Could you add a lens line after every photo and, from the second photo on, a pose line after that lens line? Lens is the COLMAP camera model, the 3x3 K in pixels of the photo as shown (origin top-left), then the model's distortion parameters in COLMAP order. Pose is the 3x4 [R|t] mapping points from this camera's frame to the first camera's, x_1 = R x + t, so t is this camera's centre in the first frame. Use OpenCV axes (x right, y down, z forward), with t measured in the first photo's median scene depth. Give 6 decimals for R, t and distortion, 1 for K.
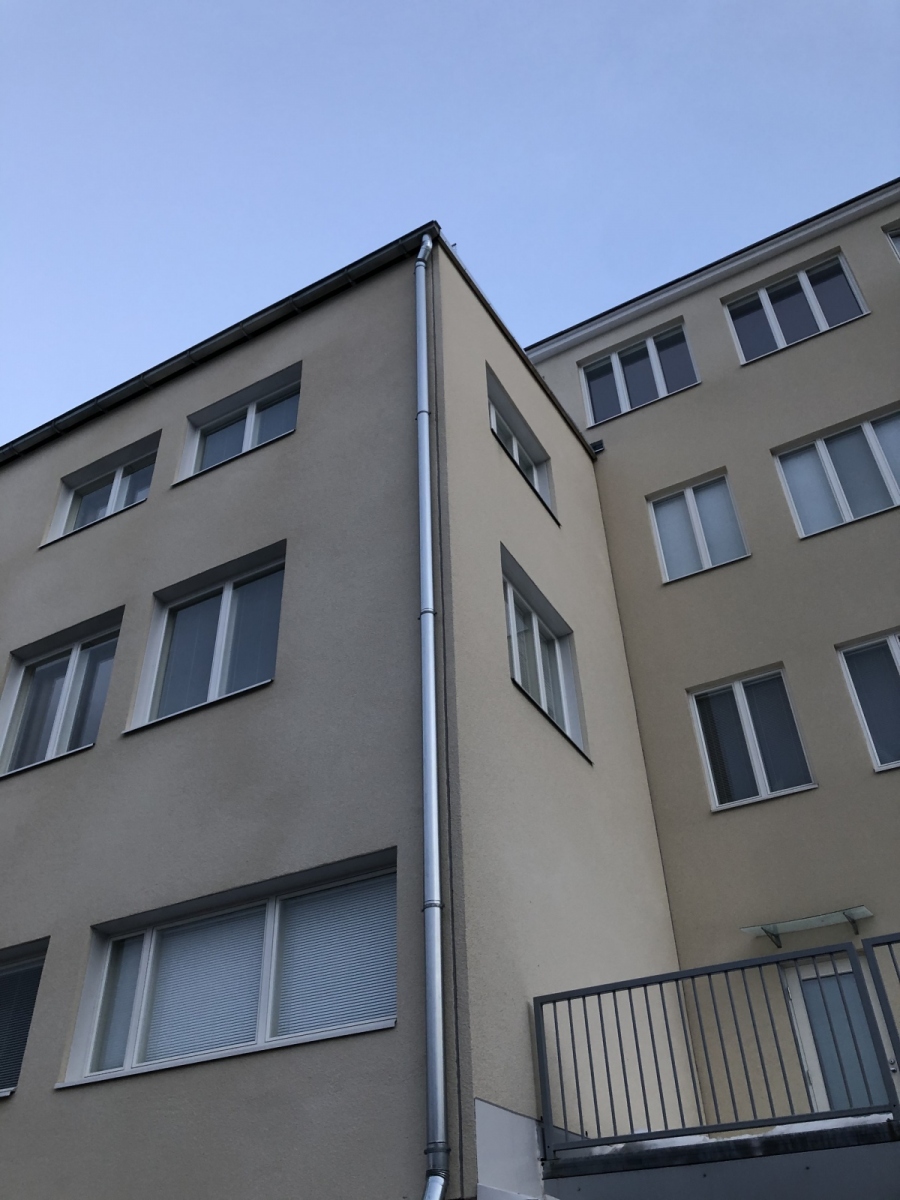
lens RADIAL K [[959.6, 0, 450.0], [0, 959.6, 600.0], [0, 0, 1]] dist [0.054530, -0.068444]
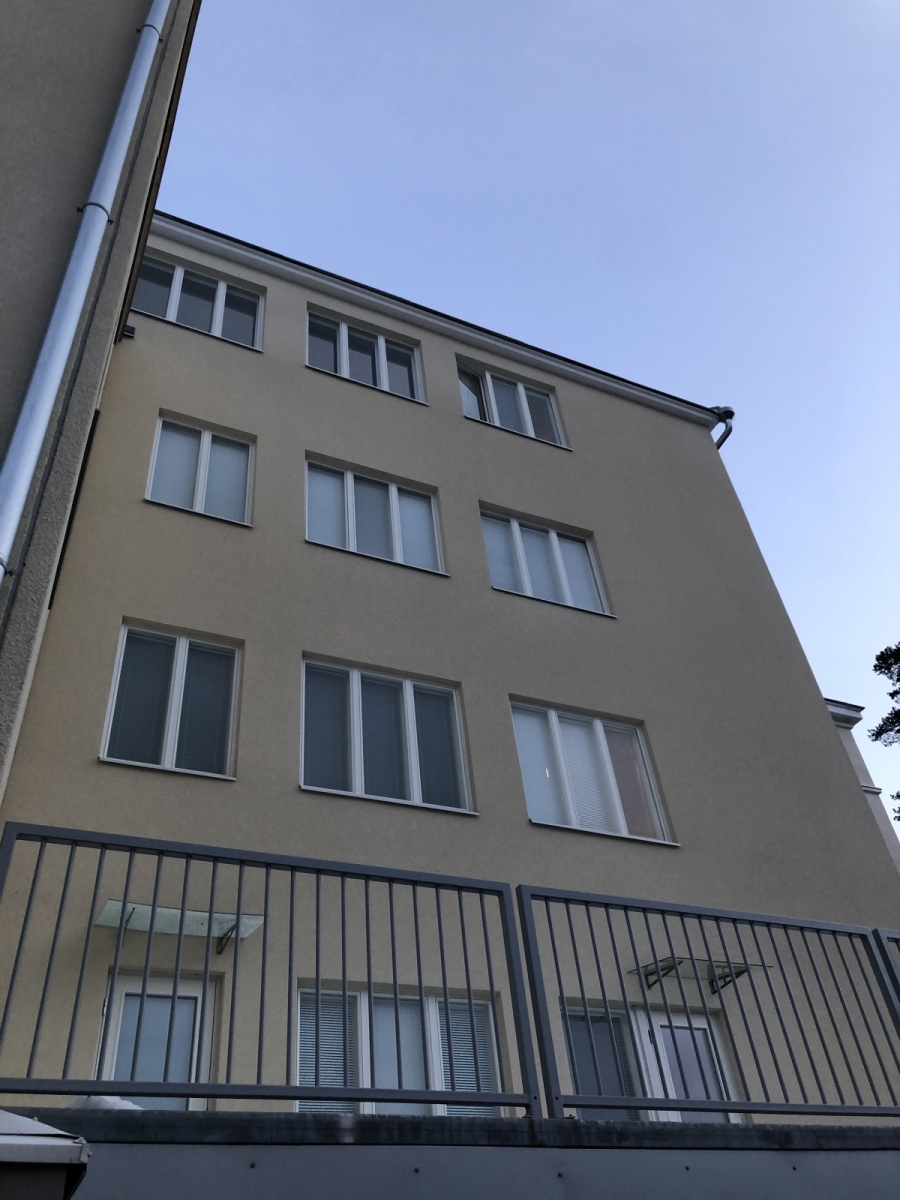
lens RADIAL K [[959.6, 0, 450.0], [0, 959.6, 600.0], [0, 0, 1]] dist [0.054530, -0.068444]
pose [[0.593204, 0.516836, 0.617243, -0.092101], [-0.433652, 0.851111, -0.295899, 0.205374], [-0.678274, -0.092140, 0.729010, 0.256875]]
